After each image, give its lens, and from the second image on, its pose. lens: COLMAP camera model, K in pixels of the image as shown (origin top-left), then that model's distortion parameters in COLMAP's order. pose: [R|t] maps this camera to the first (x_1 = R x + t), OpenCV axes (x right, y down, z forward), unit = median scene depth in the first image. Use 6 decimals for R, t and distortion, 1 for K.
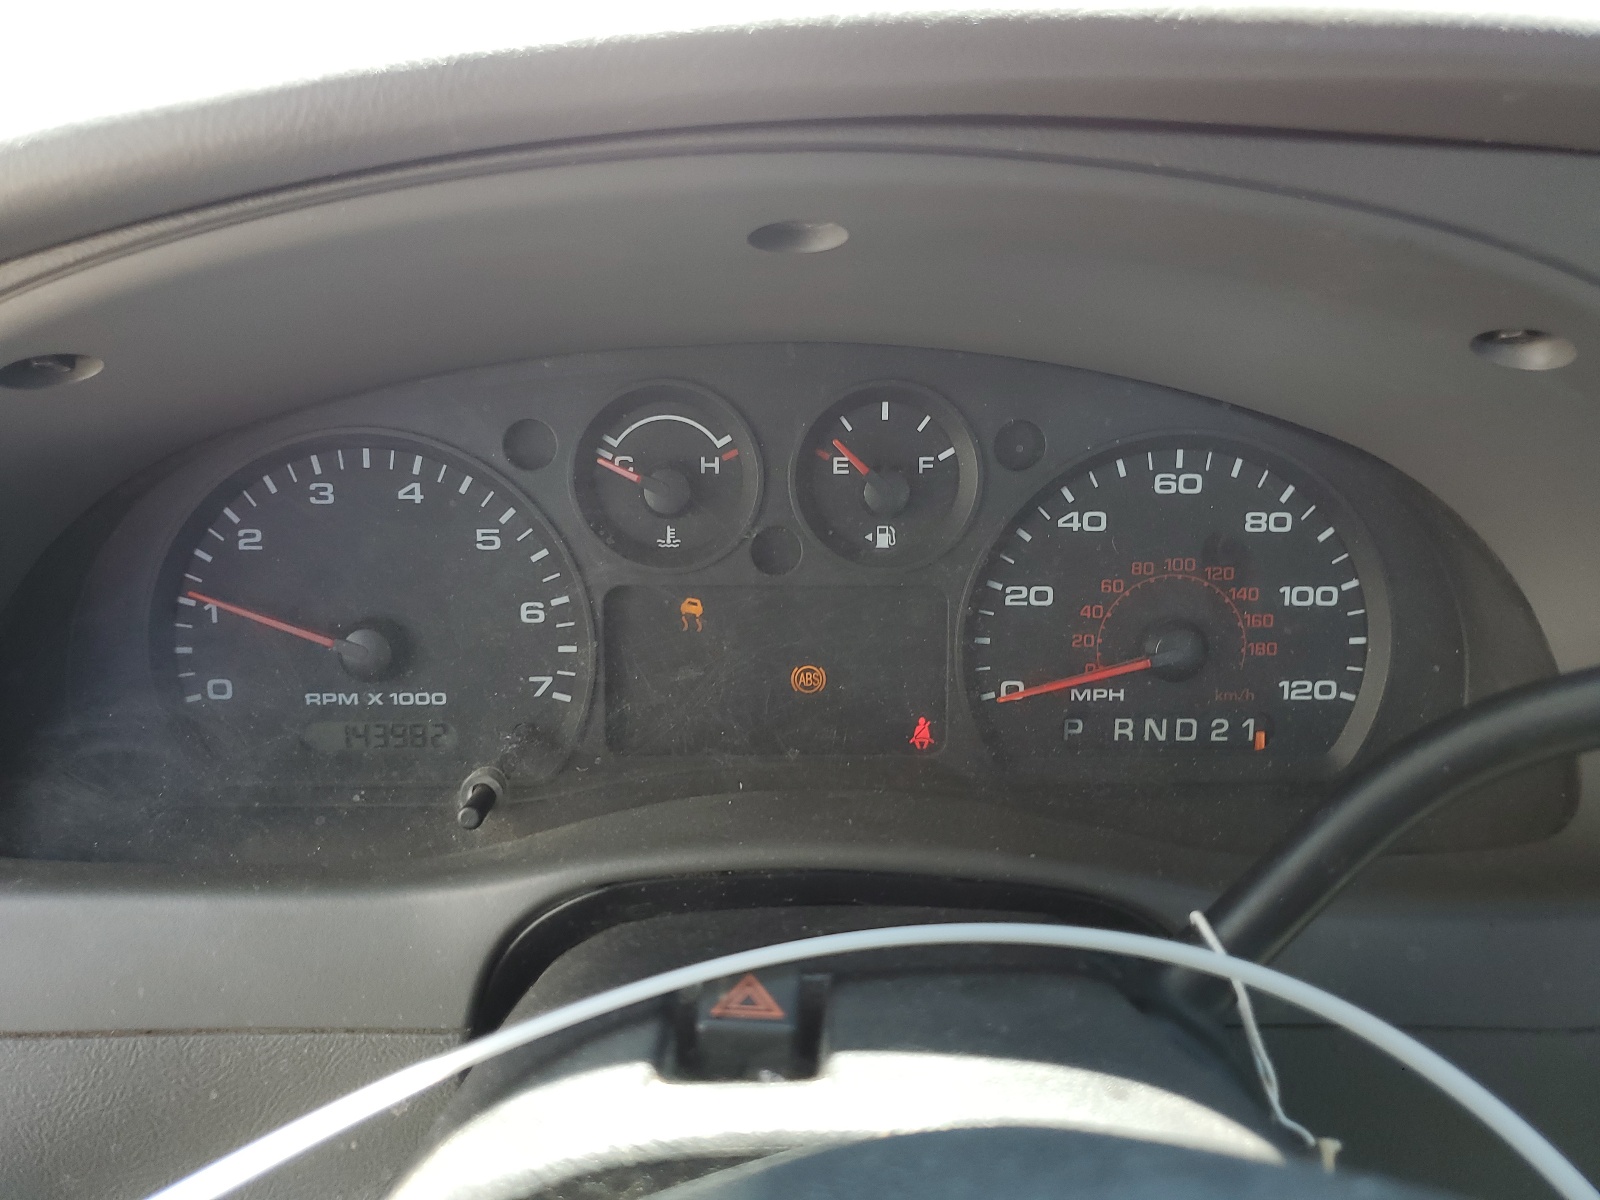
lens RADIAL K [[1223.1, 0, 799.7], [0, 1223.1, 598.6], [0, 0, 1]] dist [-0.012004, -0.002822]
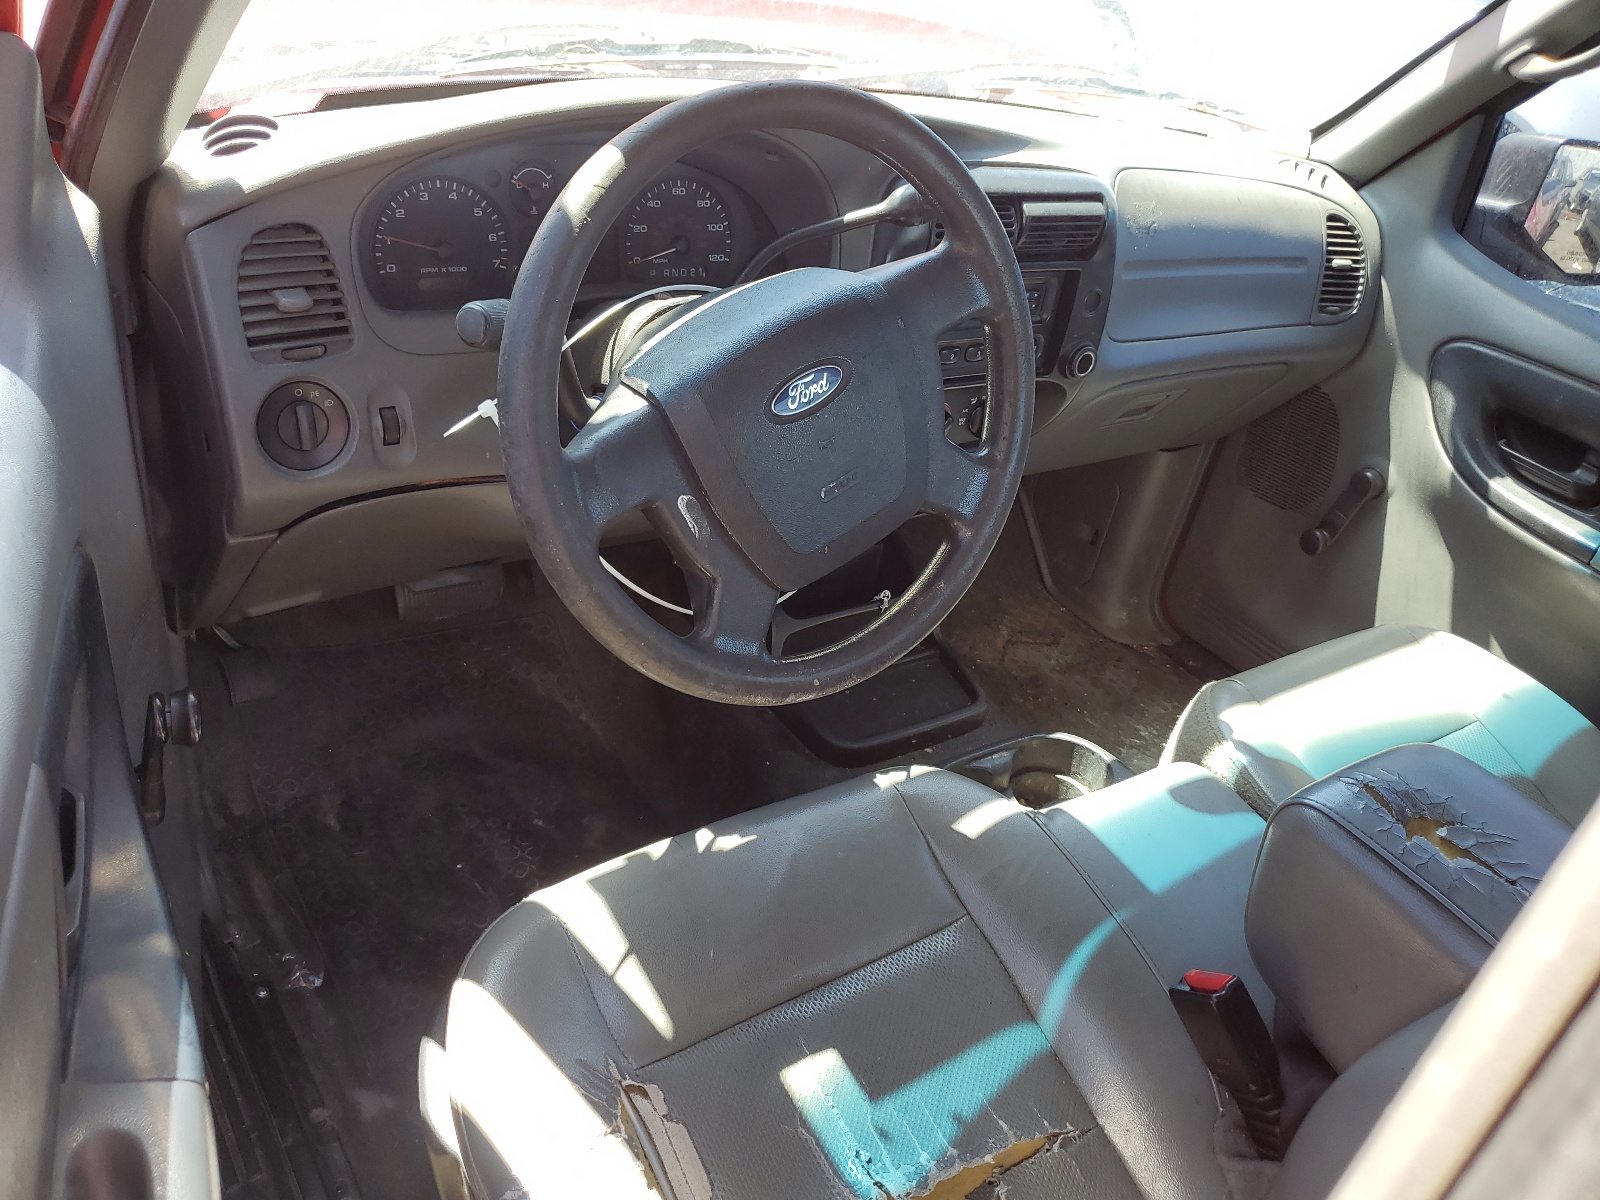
lens RADIAL K [[1223.1, 0, 800.5], [0, 1223.1, 604.9], [0, 0, 1]] dist [-0.012004, -0.002822]
pose [[0.826828, -0.183226, 0.531774, -1.348666], [0.049376, 0.965447, 0.255879, 0.151926], [-0.560284, -0.185312, 0.807305, -1.999030]]
